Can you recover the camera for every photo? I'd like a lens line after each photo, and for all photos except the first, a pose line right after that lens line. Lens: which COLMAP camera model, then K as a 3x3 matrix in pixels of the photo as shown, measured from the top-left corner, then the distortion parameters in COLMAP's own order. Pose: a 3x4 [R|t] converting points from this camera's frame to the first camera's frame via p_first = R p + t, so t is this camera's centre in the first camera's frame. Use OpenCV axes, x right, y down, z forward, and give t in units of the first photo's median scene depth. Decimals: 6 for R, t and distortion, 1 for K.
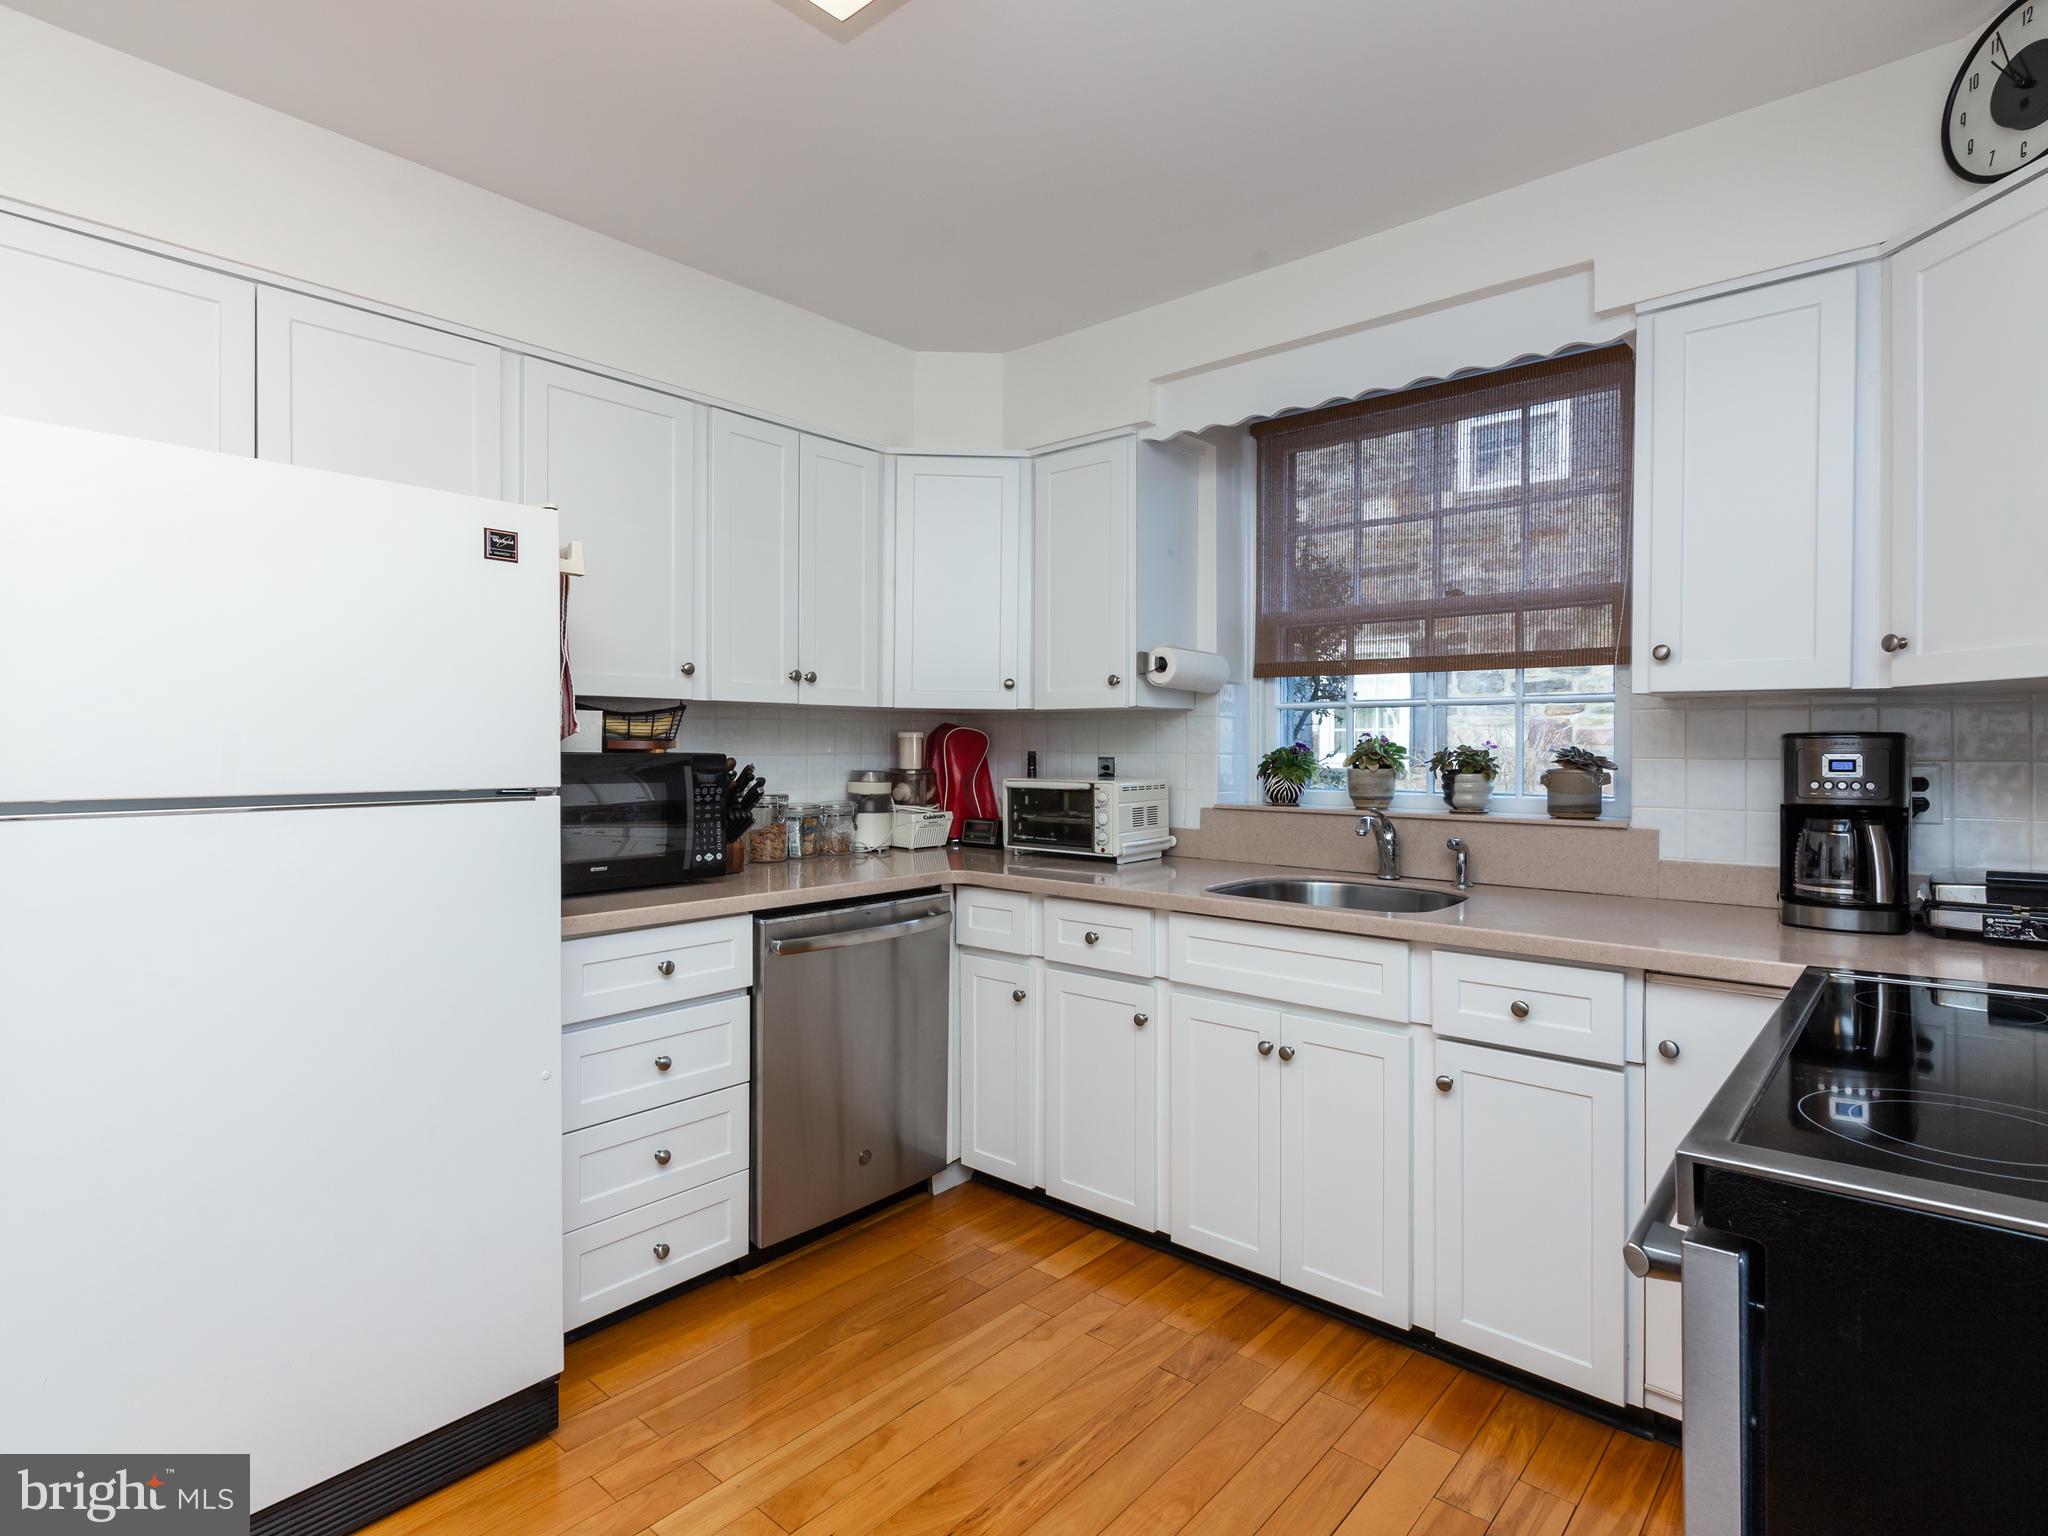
lens RADIAL K [[1059.3, 0, 1023.9], [0, 1059.3, 750.4], [0, 0, 1]] dist [0.000466, 0.000984]
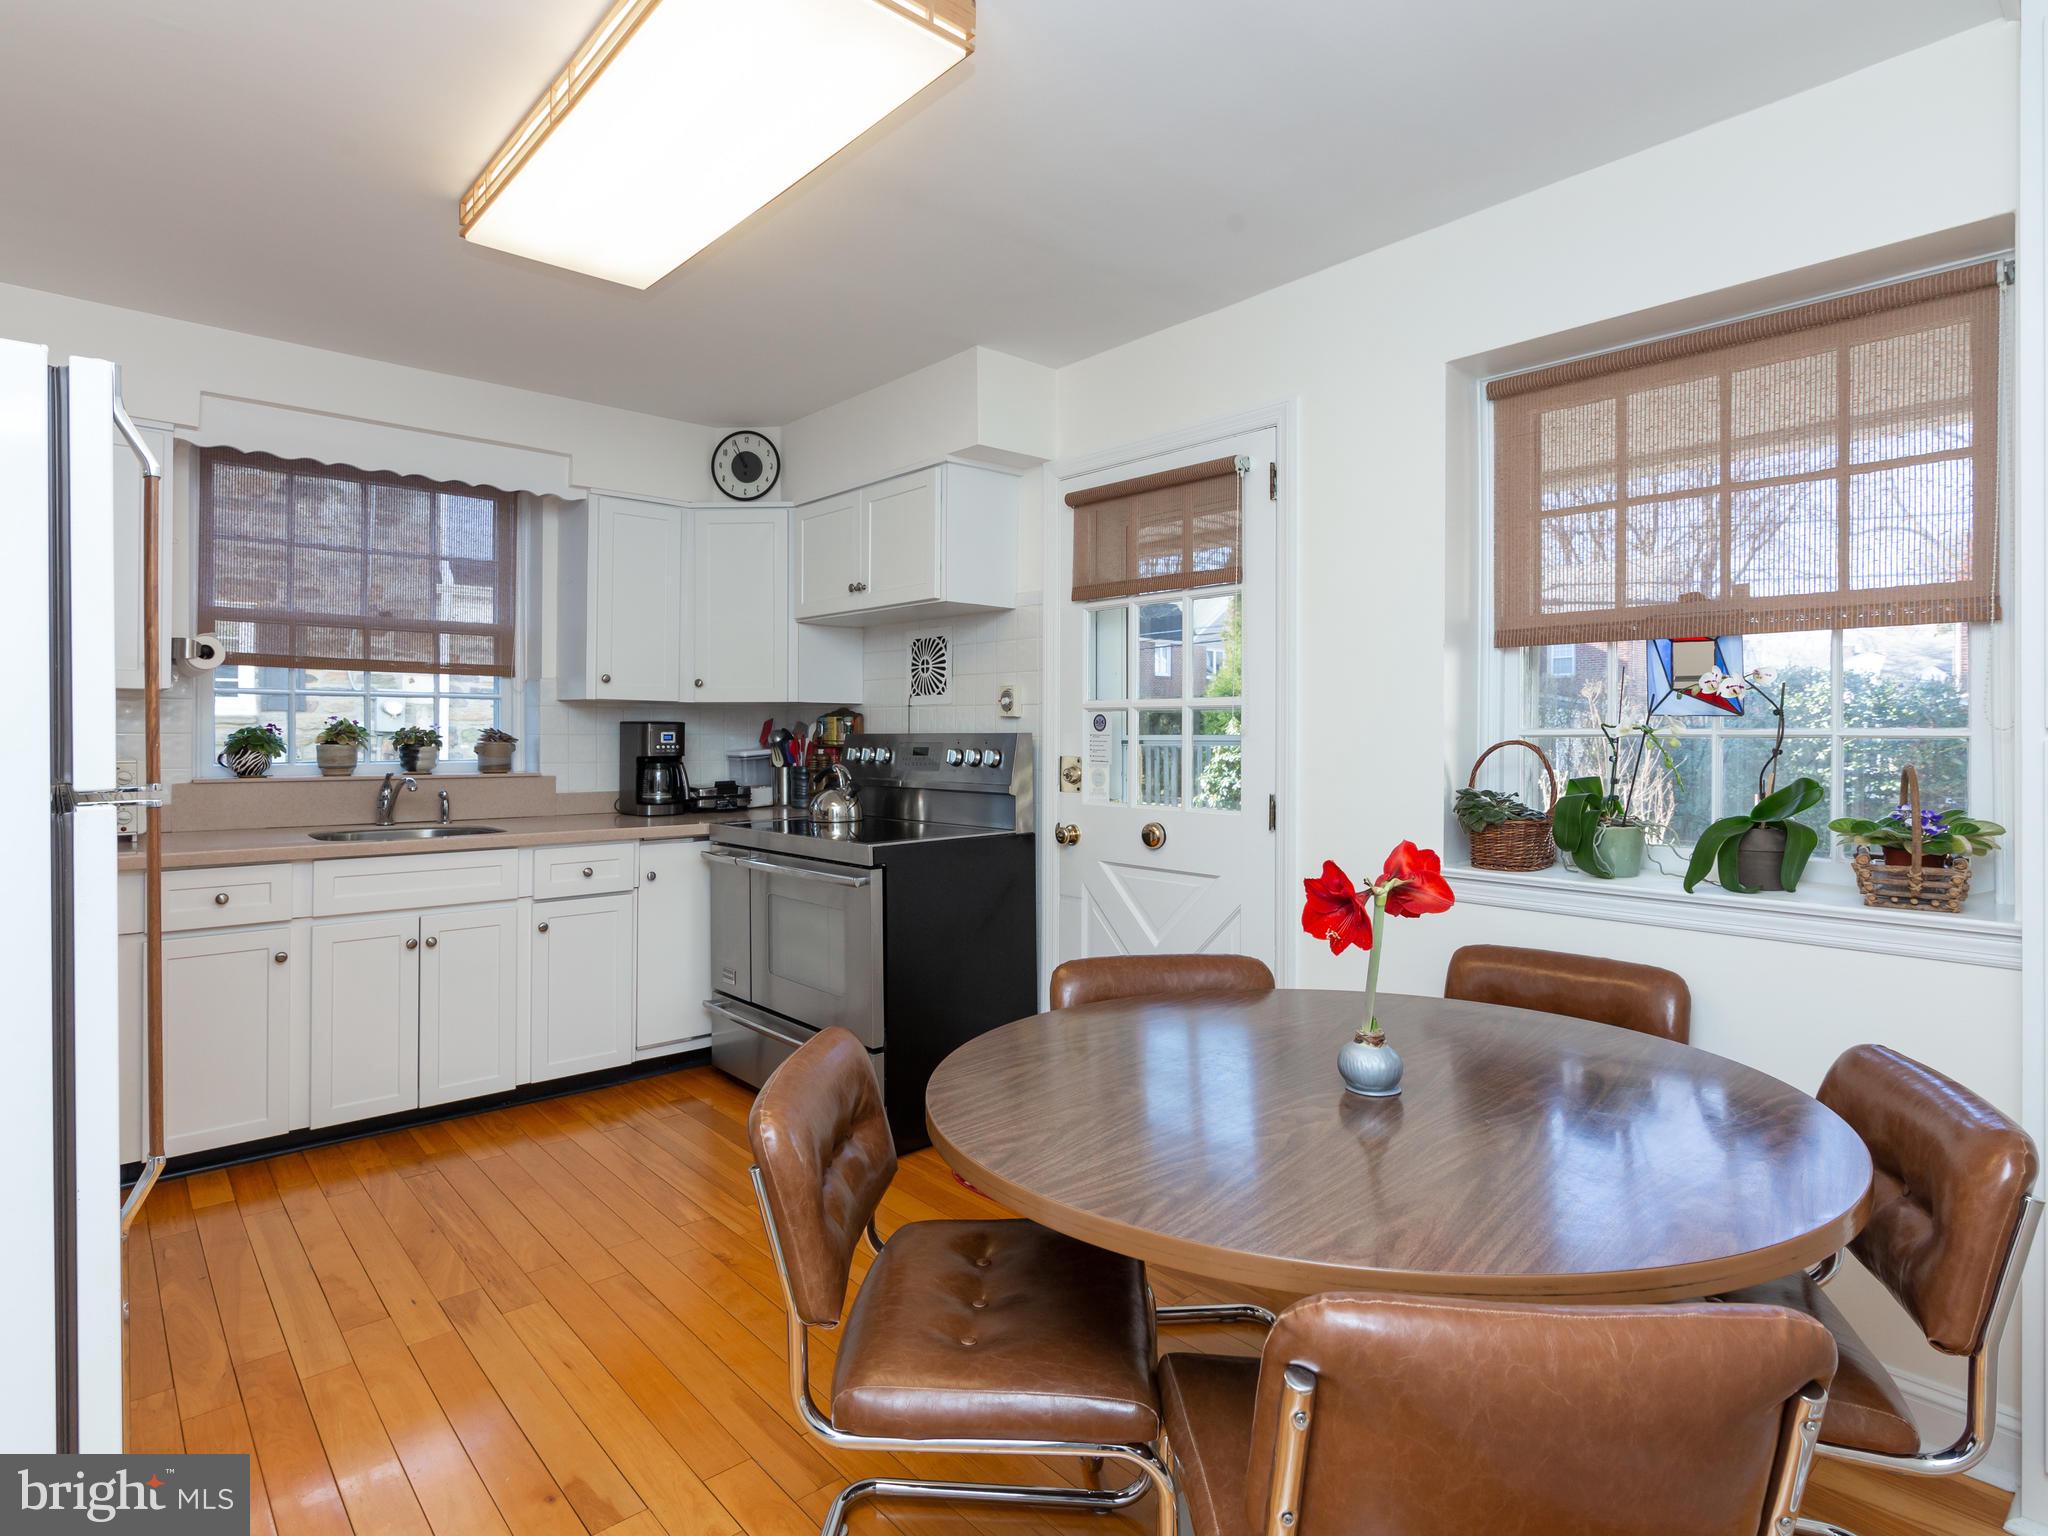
lens RADIAL K [[1057.3, 0, 1022.6], [0, 1057.3, 752.3], [0, 0, 1]] dist [-0.000237, 0.000004]
pose [[0.113459, -0.021170, 0.993317, -0.975740], [-0.000622, 0.999771, 0.021379, -0.001033], [-0.993543, -0.003044, 0.113419, 0.039628]]
